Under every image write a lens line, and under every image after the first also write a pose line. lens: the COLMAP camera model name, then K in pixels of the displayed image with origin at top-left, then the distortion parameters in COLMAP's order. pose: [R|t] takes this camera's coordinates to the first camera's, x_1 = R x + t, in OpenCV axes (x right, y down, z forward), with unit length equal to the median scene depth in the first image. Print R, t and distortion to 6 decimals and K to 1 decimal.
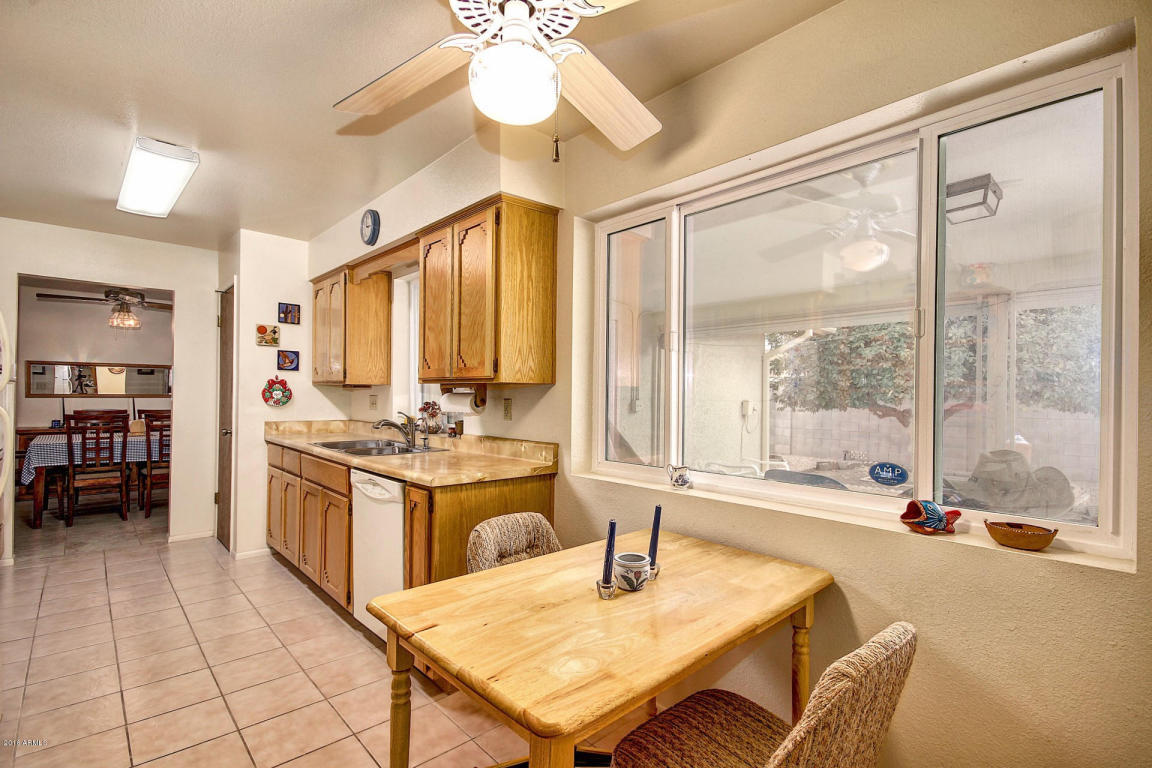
lens RADIAL K [[544.7, 0, 574.9], [0, 544.7, 390.7], [0, 0, 1]] dist [0.001326, -0.000339]
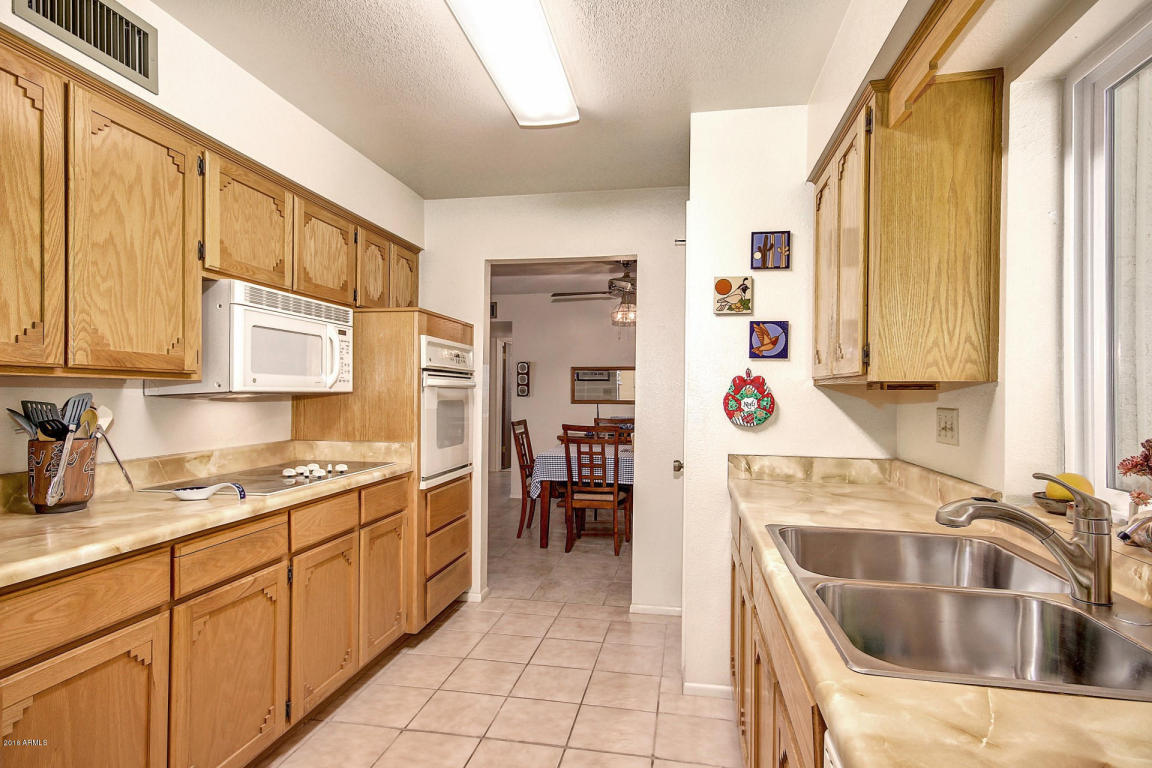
lens RADIAL K [[594.5, 0, 573.7], [0, 594.5, 399.9], [0, 0, 1]] dist [0.000310, 0.000831]
pose [[0.599293, 0.002059, -0.800527, -0.180852], [0.005401, 0.999964, 0.006616, -0.002196], [0.800511, -0.008289, 0.599260, 0.508942]]
